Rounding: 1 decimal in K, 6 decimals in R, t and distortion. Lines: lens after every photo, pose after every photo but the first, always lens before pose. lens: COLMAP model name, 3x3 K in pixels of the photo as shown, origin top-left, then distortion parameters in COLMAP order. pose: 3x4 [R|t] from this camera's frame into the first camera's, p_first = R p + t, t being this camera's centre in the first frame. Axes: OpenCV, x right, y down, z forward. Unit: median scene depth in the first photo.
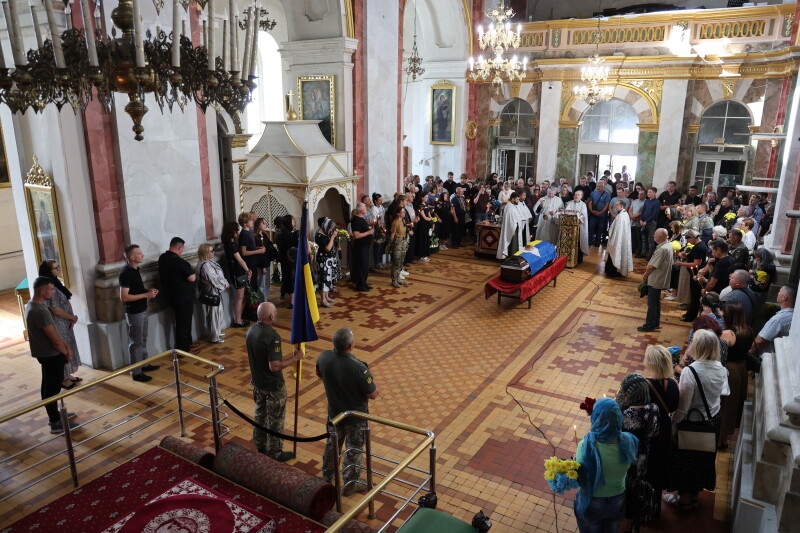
lens RADIAL K [[572.1, 0, 394.0], [0, 572.1, 266.5], [0, 0, 1]] dist [0.004815, 0.000526]
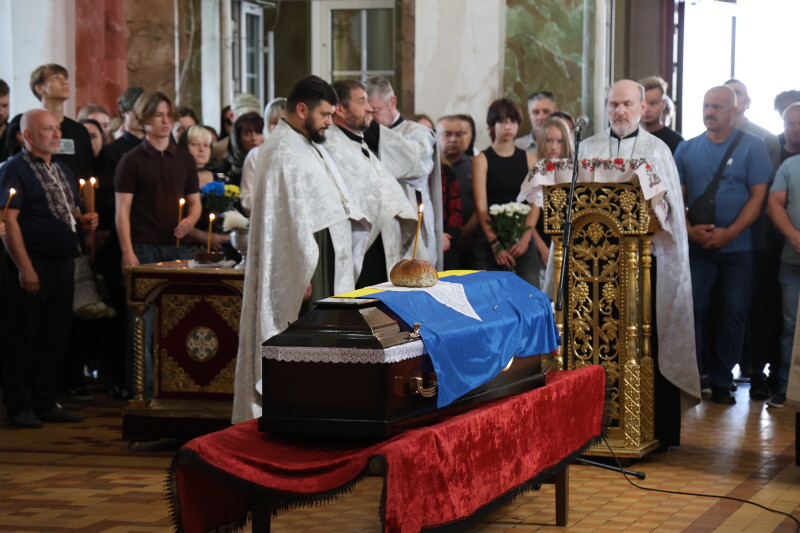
lens RADIAL K [[2299.0, 0, 403.7], [0, 2299.0, 265.5], [0, 0, 1]] dist [0.677683, 0.000000]
pose [[0.970316, -0.012412, 0.241520, 0.056081], [0.063916, 0.976334, -0.206608, 0.105557], [-0.233240, 0.215912, 0.948146, 0.300726]]
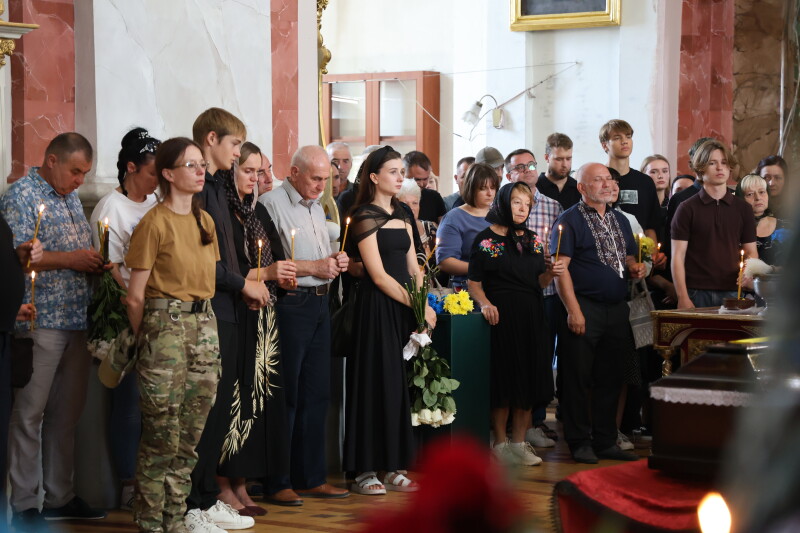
lens RADIAL K [[2299.0, 0, 397.8], [0, 2299.0, 270.9], [0, 0, 1]] dist [0.677683, 0.000000]
pose [[0.995124, -0.001592, -0.098617, 0.158705], [-0.021440, 0.972469, -0.232043, 0.116651], [0.096271, 0.233026, 0.967694, 0.259874]]
